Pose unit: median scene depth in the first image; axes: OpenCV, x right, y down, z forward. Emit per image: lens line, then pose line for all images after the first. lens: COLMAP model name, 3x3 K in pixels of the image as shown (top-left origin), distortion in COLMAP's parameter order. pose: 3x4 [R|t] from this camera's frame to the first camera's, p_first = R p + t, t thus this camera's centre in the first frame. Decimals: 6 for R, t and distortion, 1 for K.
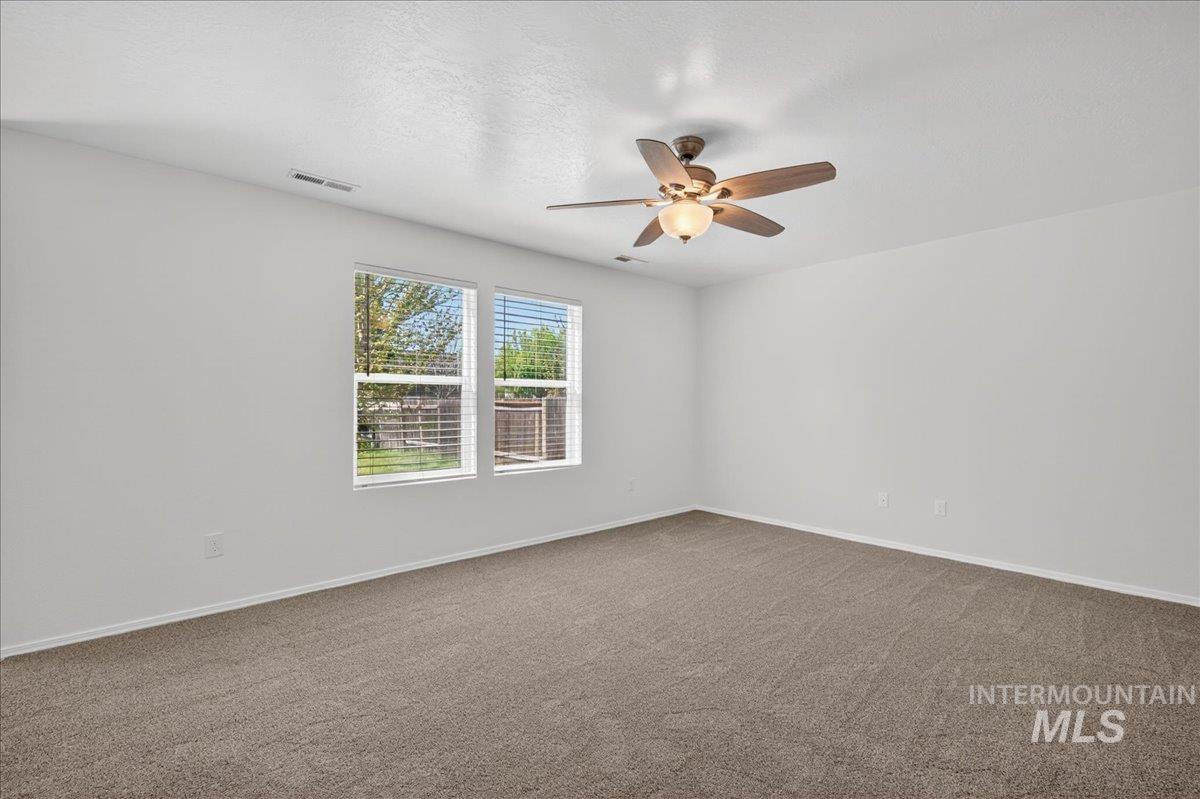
lens RADIAL K [[515.7, 0, 602.0], [0, 515.7, 396.8], [0, 0, 1]] dist [0.000223, -0.000169]
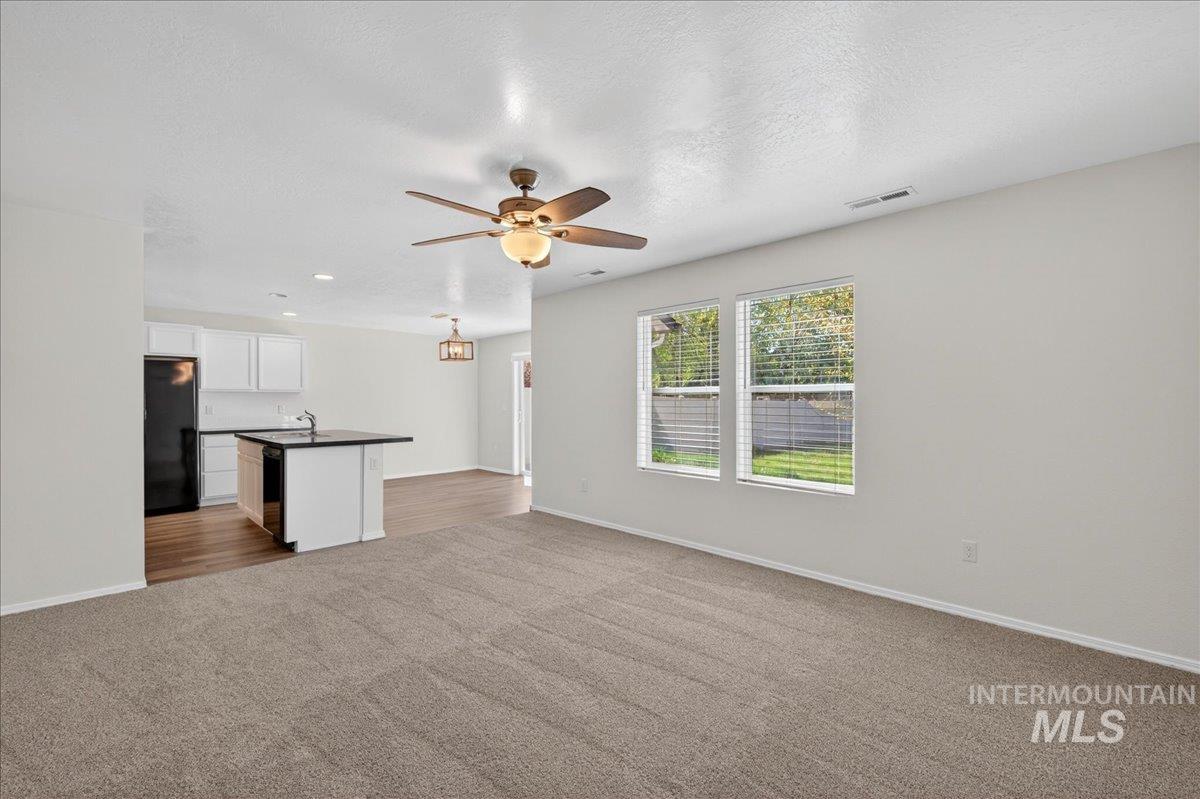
lens RADIAL K [[506.4, 0, 603.6], [0, 506.4, 400.8], [0, 0, 1]] dist [0.001755, 0.000045]
pose [[0.074813, -0.015967, -0.997070, 0.732854], [-0.001560, 0.999869, -0.016129, 0.008669], [0.997196, 0.002762, 0.074778, 0.643628]]
